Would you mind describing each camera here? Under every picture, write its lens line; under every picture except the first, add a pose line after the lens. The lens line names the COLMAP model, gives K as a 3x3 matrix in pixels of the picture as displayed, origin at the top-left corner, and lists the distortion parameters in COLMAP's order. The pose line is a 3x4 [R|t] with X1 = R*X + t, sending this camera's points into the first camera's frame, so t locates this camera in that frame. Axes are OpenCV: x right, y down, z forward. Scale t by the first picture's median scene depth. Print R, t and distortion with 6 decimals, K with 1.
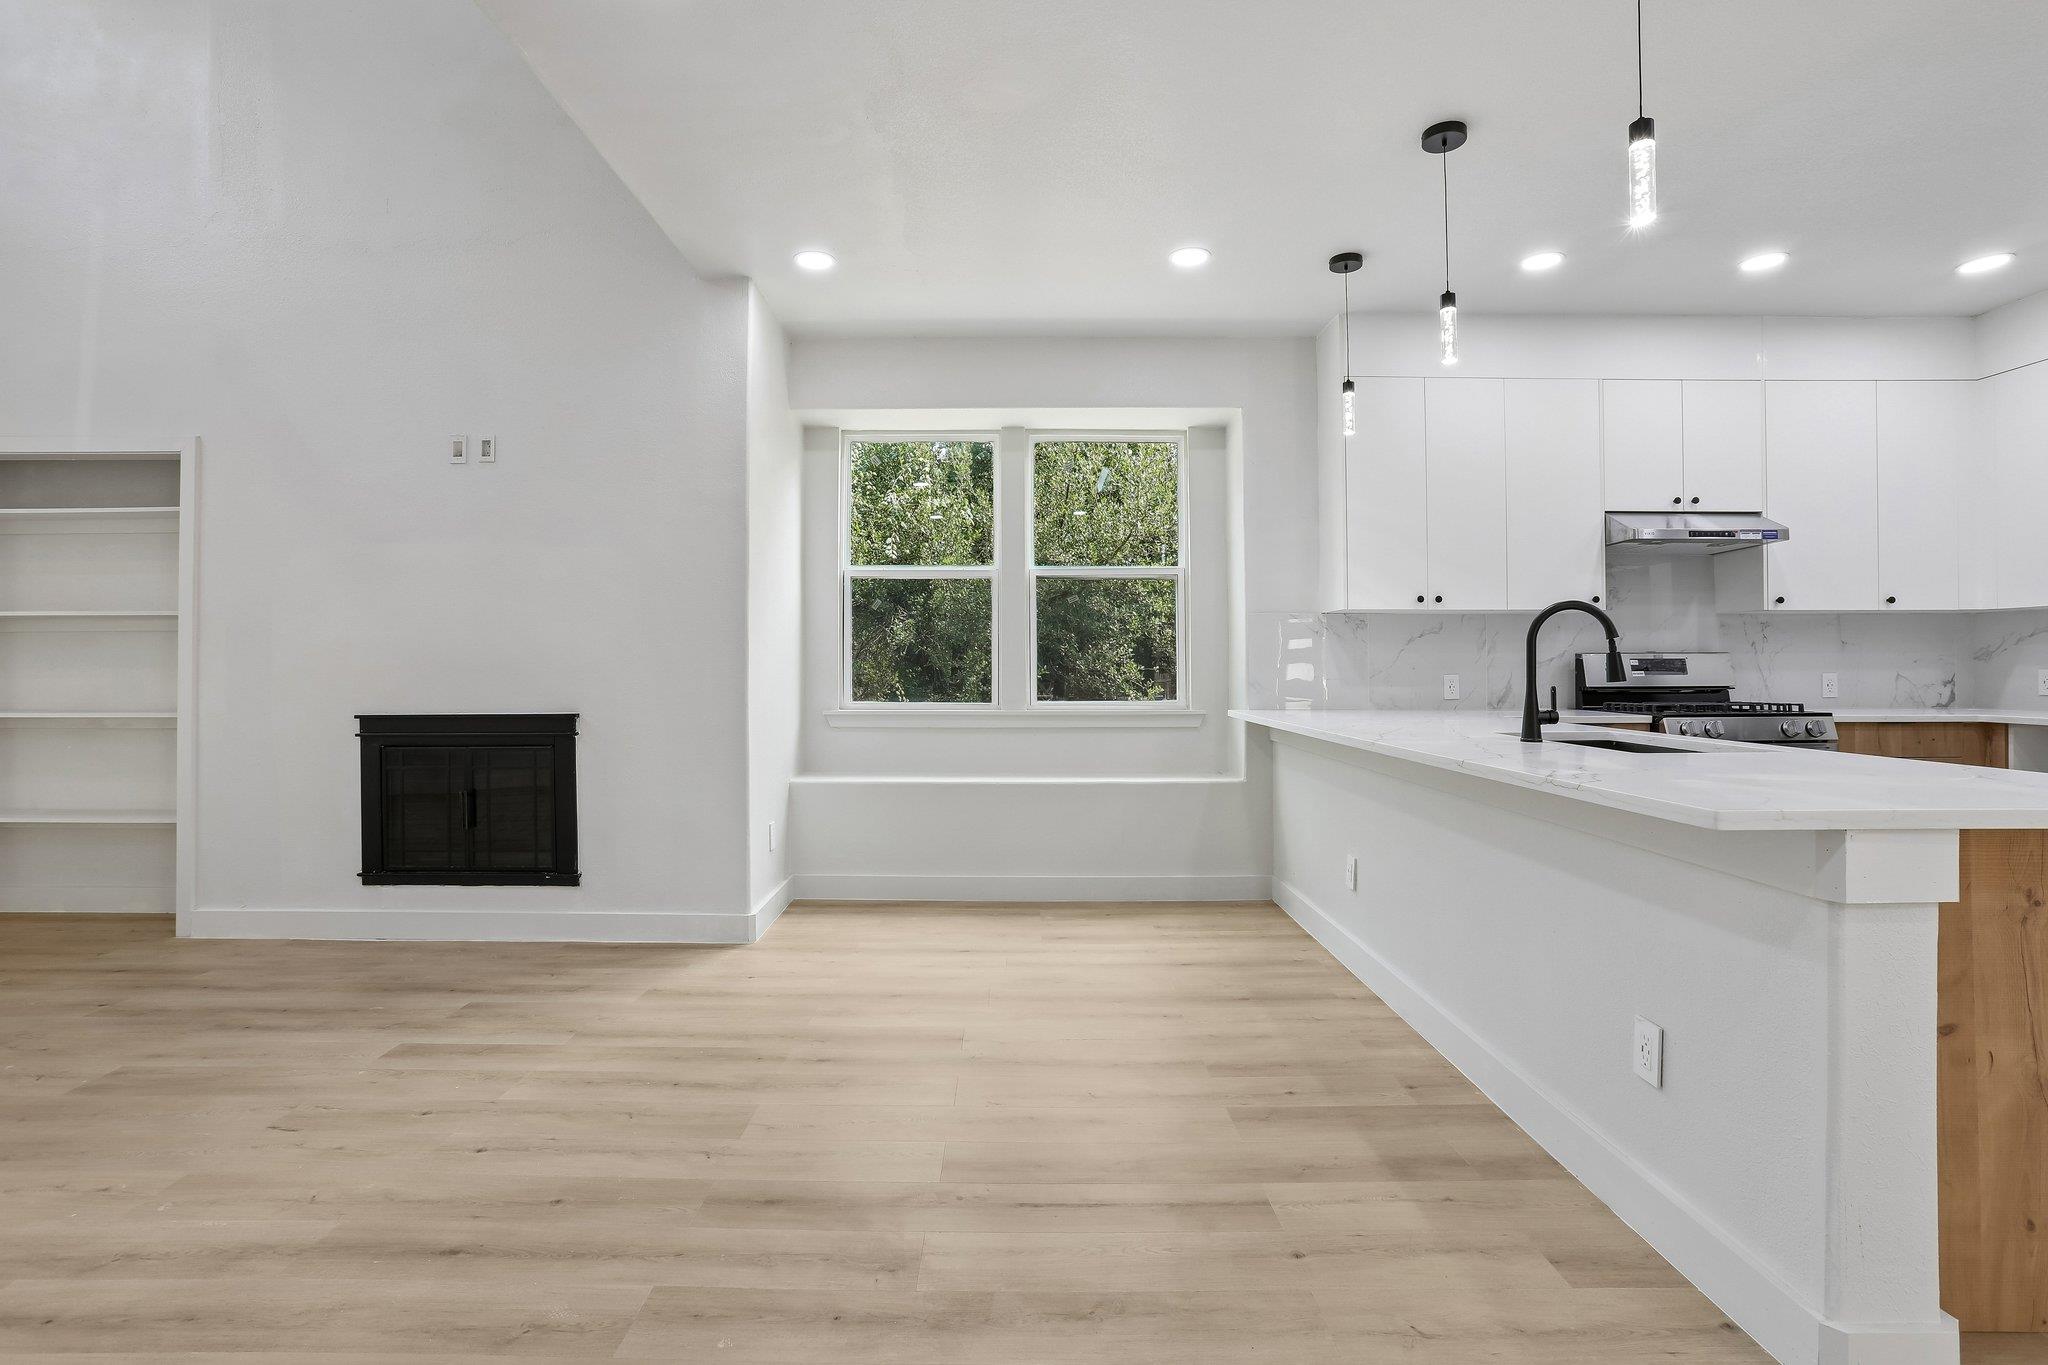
lens RADIAL K [[959.2, 0, 981.4], [0, 959.2, 648.3], [0, 0, 1]] dist [-0.059044, 0.028727]
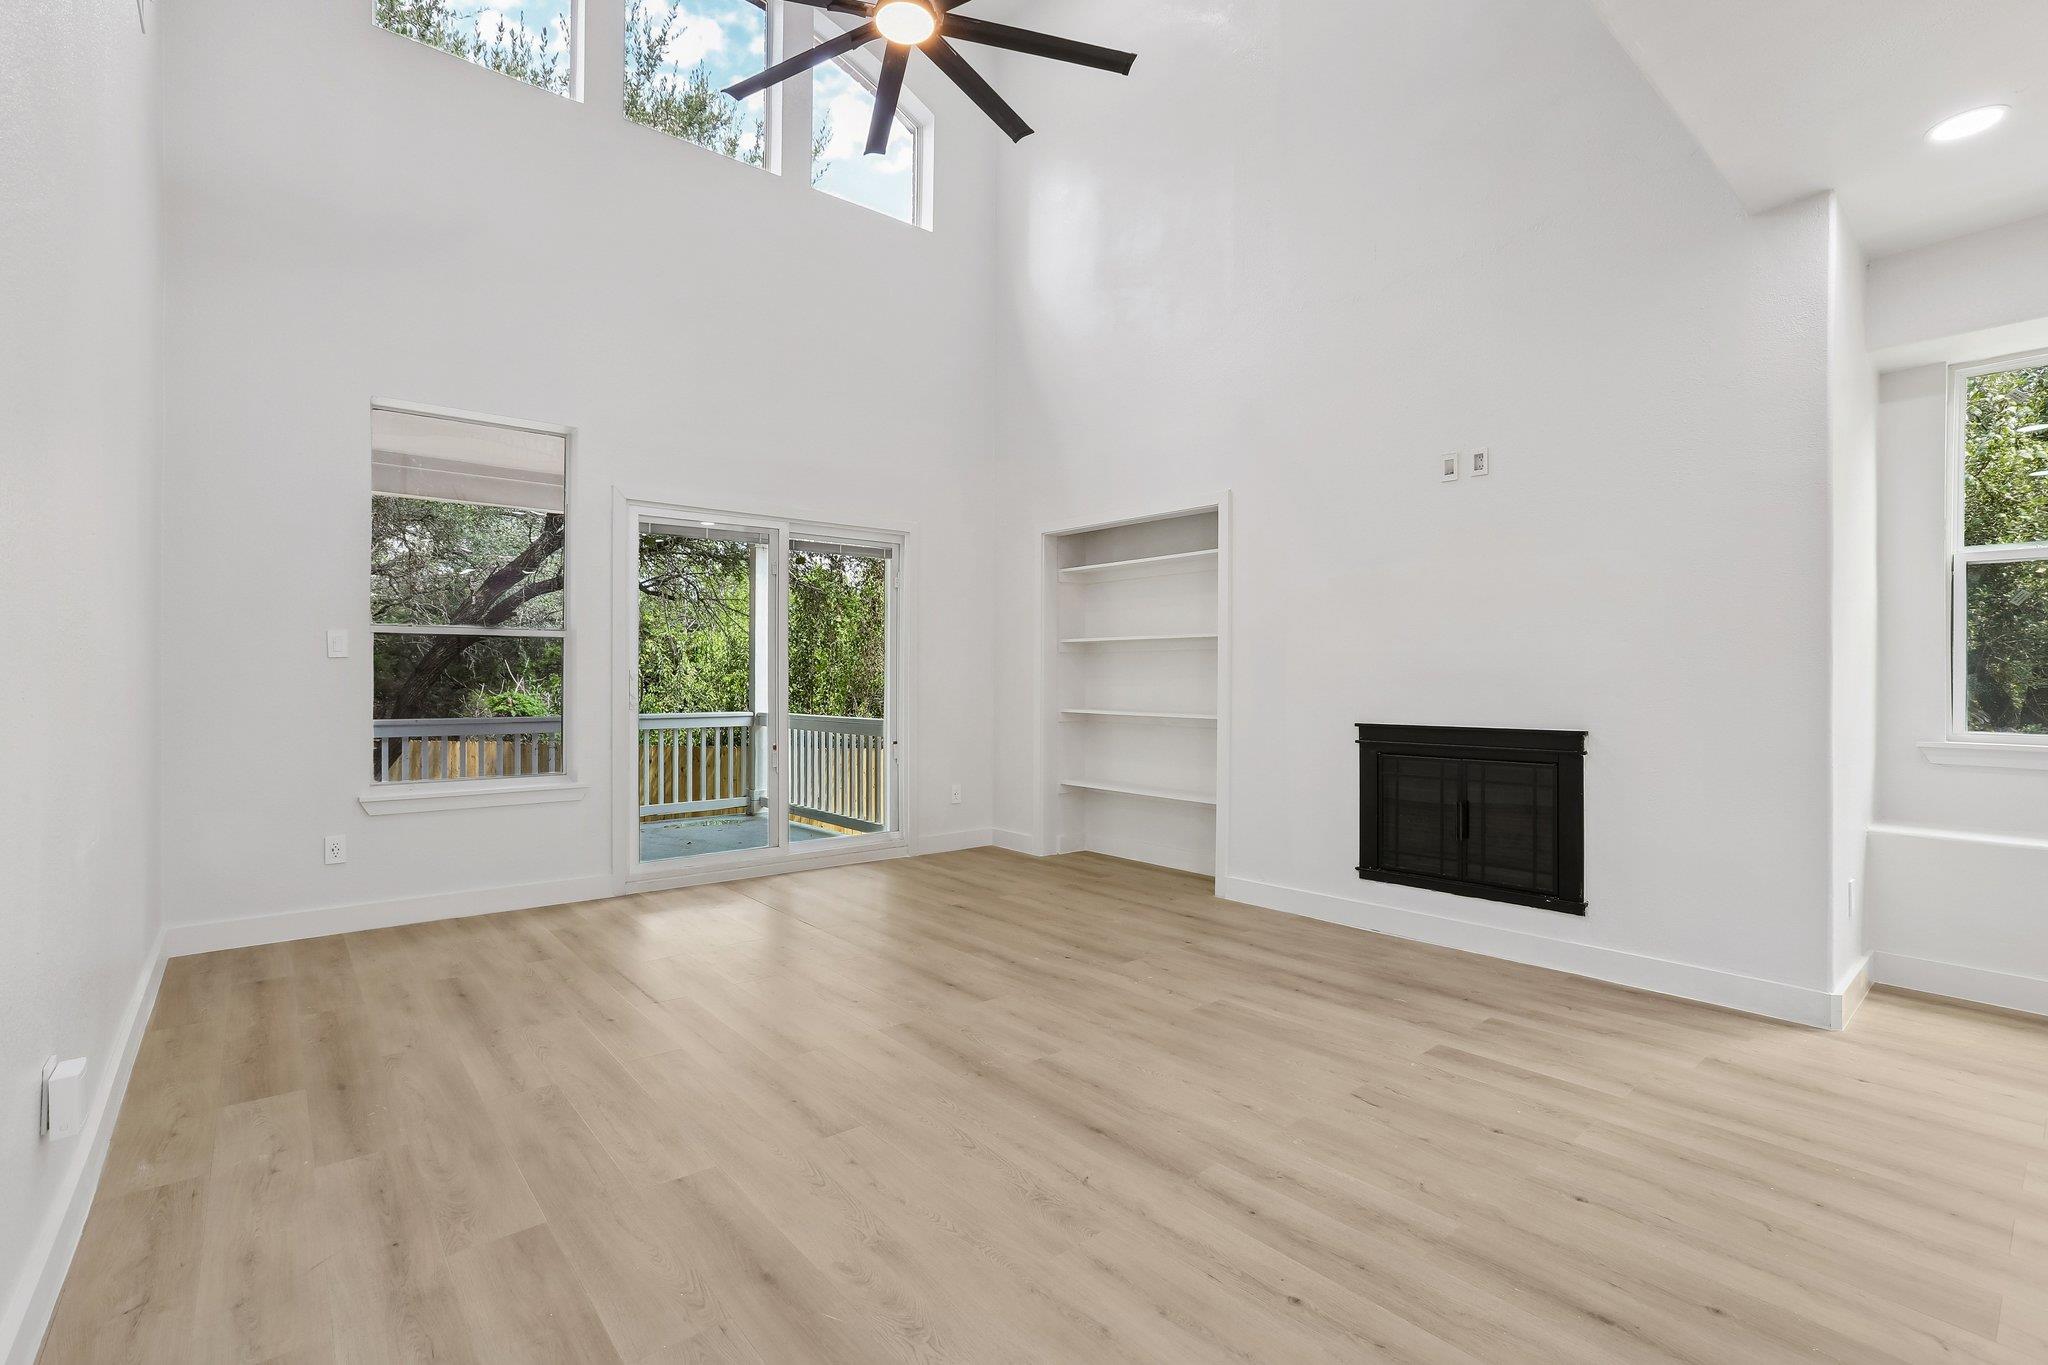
lens RADIAL K [[915.5, 0, 1018.8], [0, 915.5, 673.4], [0, 0, 1]] dist [-0.055390, 0.029881]
pose [[0.665204, 0.002799, -0.746657, -0.156058], [0.005160, 0.999952, 0.008346, 0.002068], [0.746644, -0.009404, 0.665157, -0.002053]]
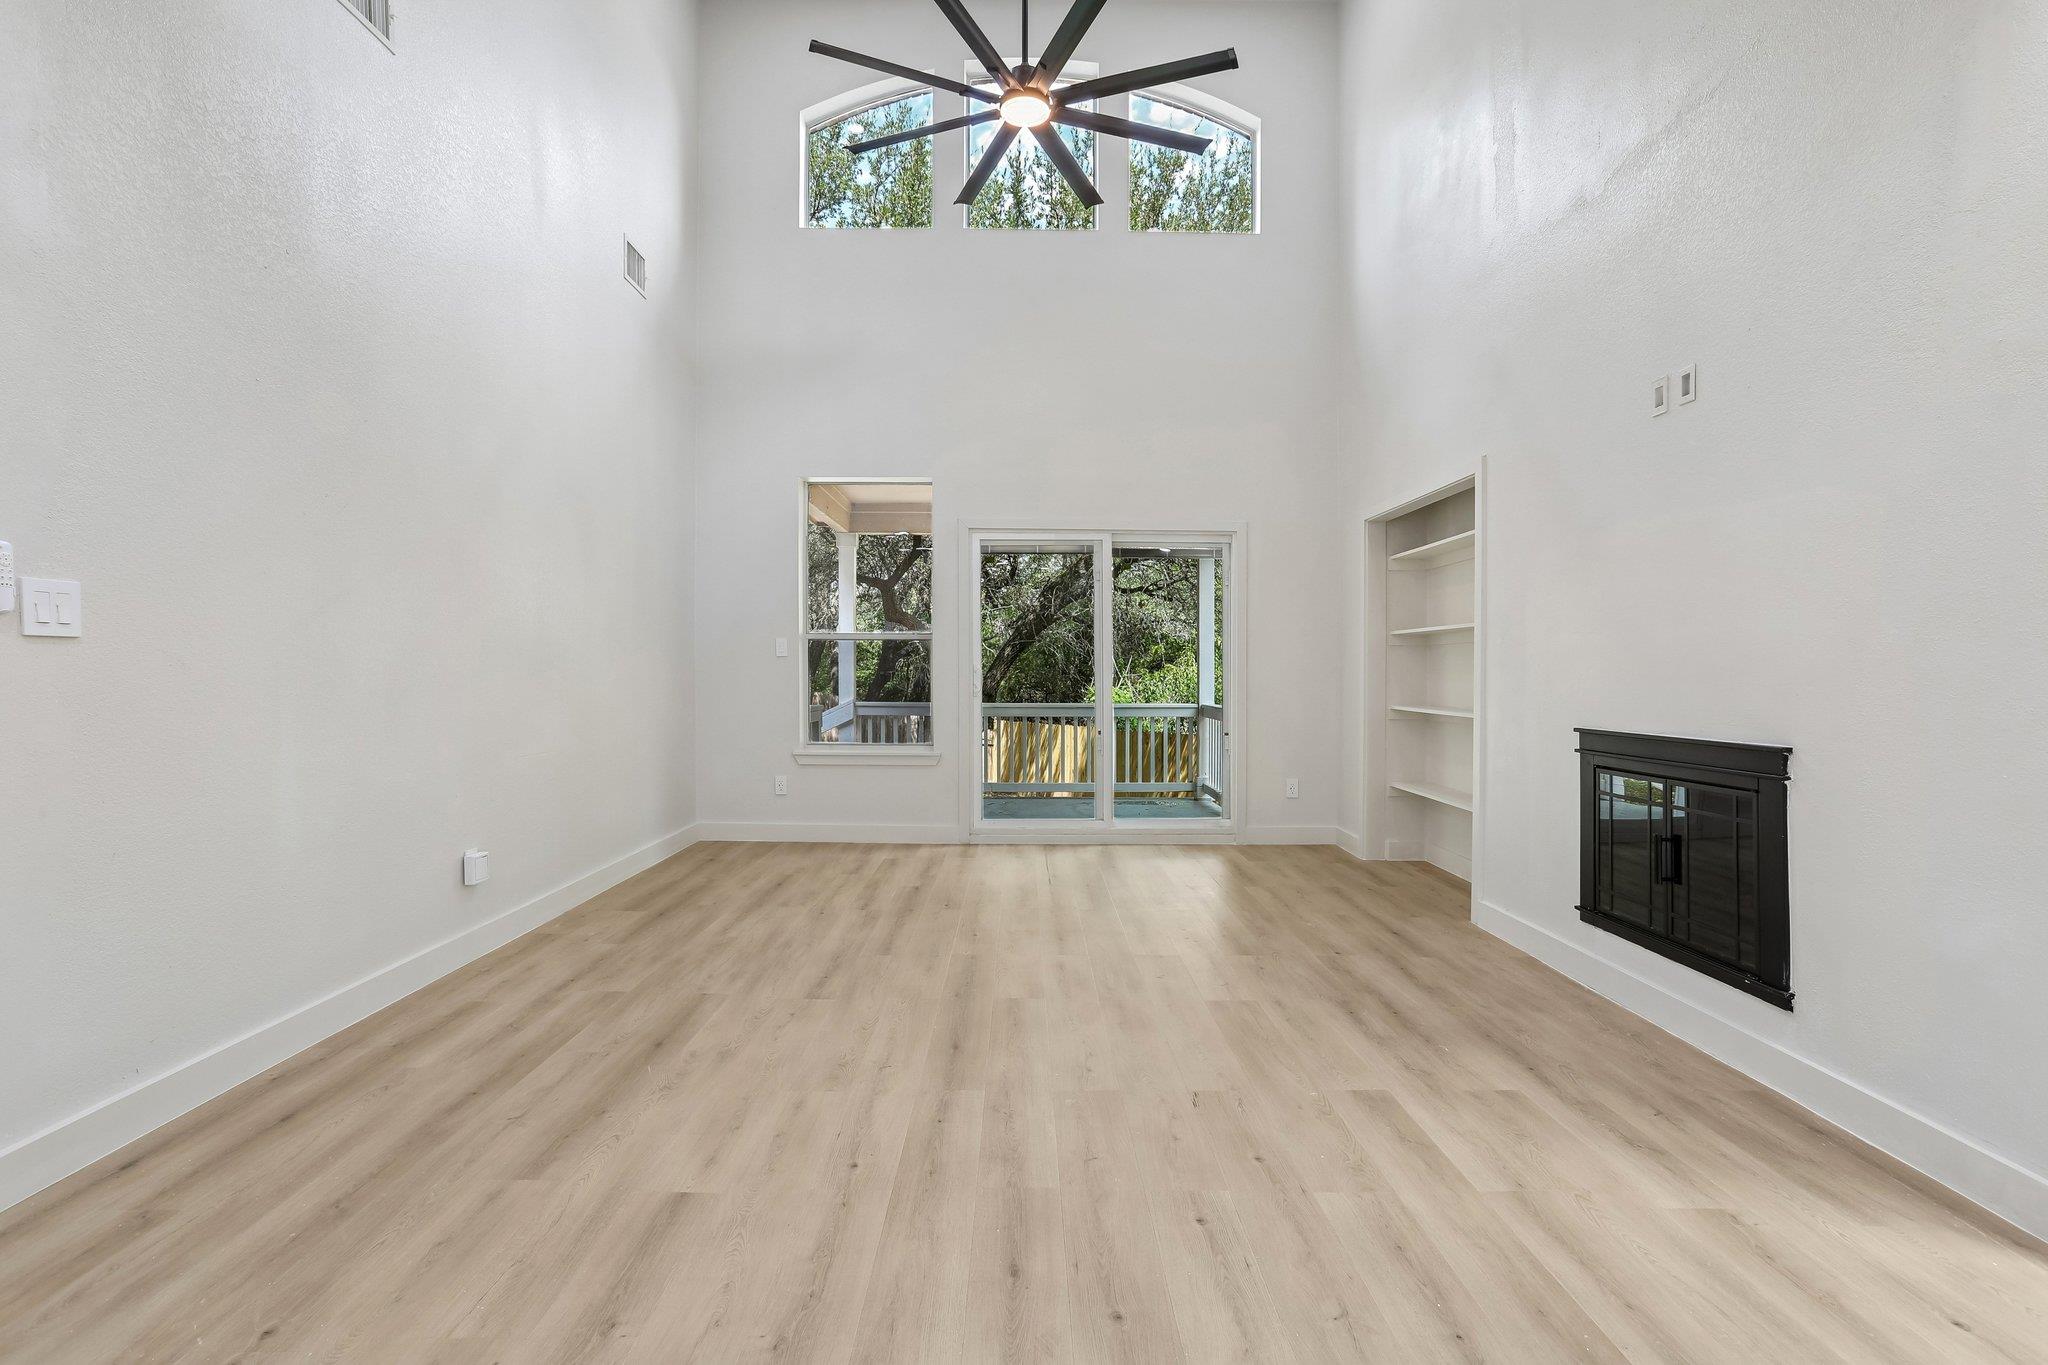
lens RADIAL K [[915.5, 0, 1018.8], [0, 915.5, 673.4], [0, 0, 1]] dist [-0.055390, 0.029881]
pose [[0.042306, 0.007753, -0.999075, 0.191072], [0.010456, 0.999912, 0.008202, 0.007586], [0.999050, -0.010794, 0.042221, 0.507867]]
